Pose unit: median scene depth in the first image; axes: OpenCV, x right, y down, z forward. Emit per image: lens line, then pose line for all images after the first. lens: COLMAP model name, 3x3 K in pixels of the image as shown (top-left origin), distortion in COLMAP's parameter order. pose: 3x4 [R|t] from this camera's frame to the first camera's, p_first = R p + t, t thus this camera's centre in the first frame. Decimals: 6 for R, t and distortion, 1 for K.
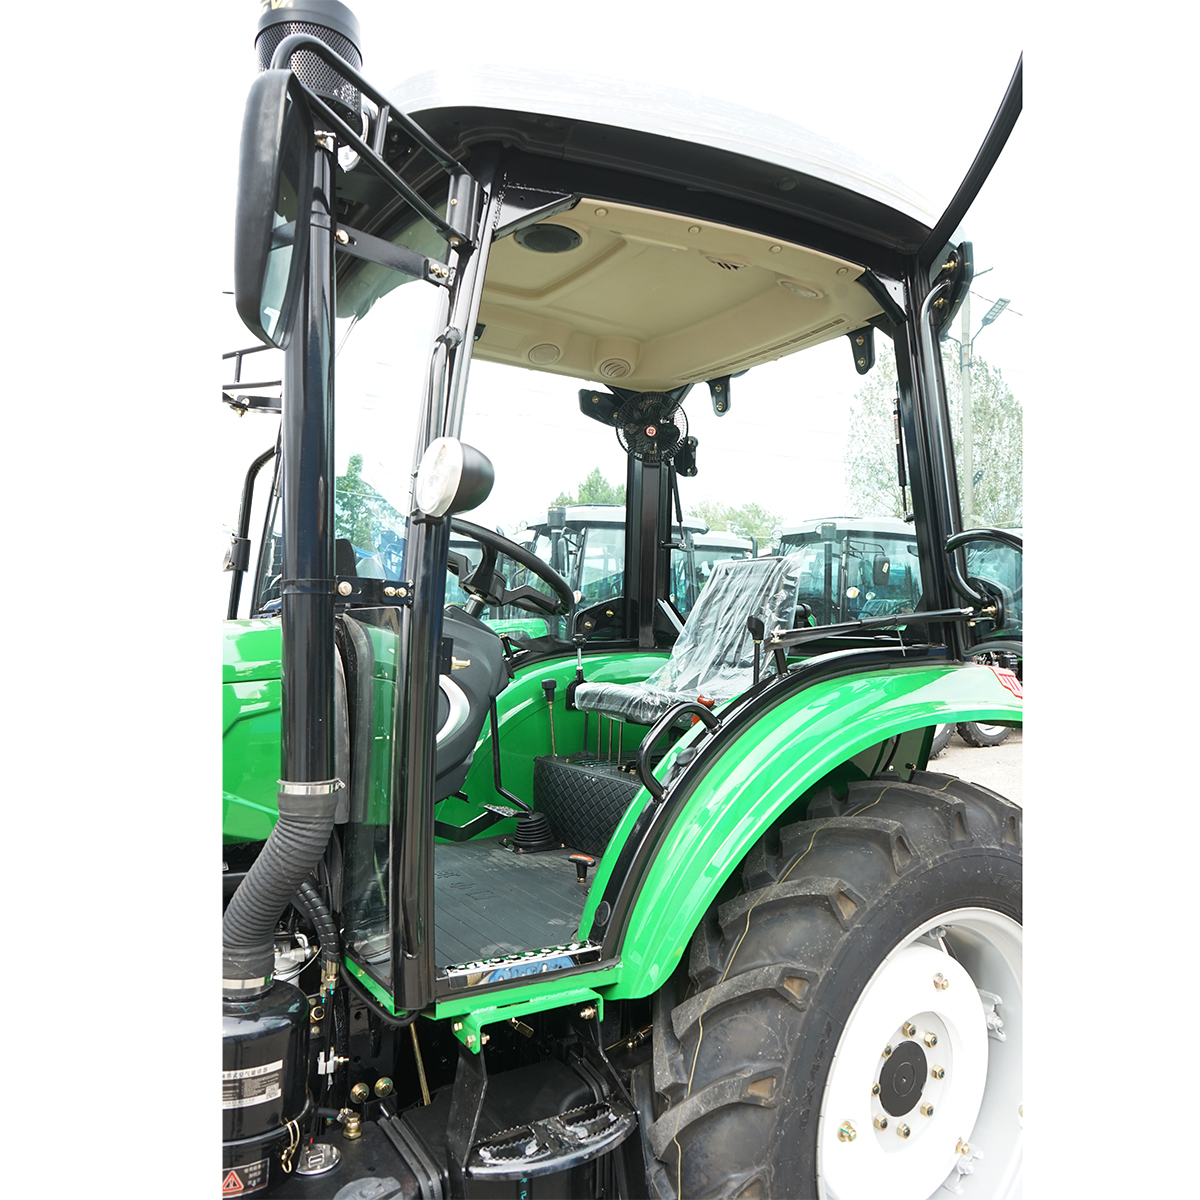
lens RADIAL K [[1261.9, 0, 600.0], [0, 1261.9, 600.0], [0, 0, 1]] dist [-0.001729, -0.000192]
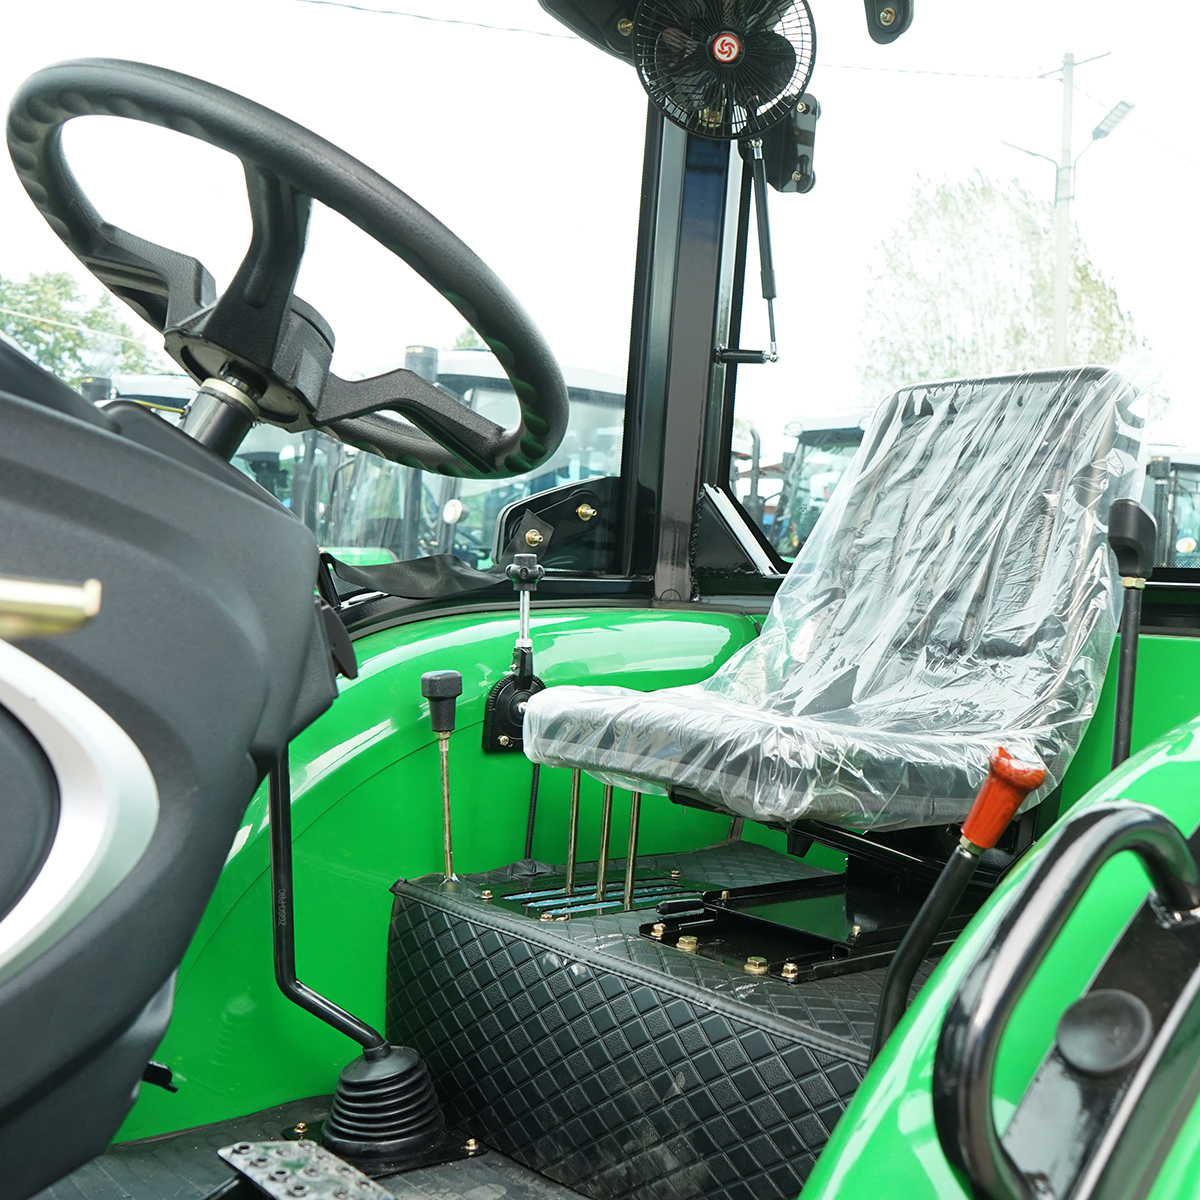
lens RADIAL K [[936.3, 0, 599.7], [0, 936.3, 622.3], [0, 0, 1]] dist [-0.008005, -0.007767]
pose [[0.973721, 0.037077, 0.224707, -0.058390], [-0.044797, 0.998565, 0.029355, 0.039383], [-0.223296, -0.038649, 0.973984, 0.740639]]
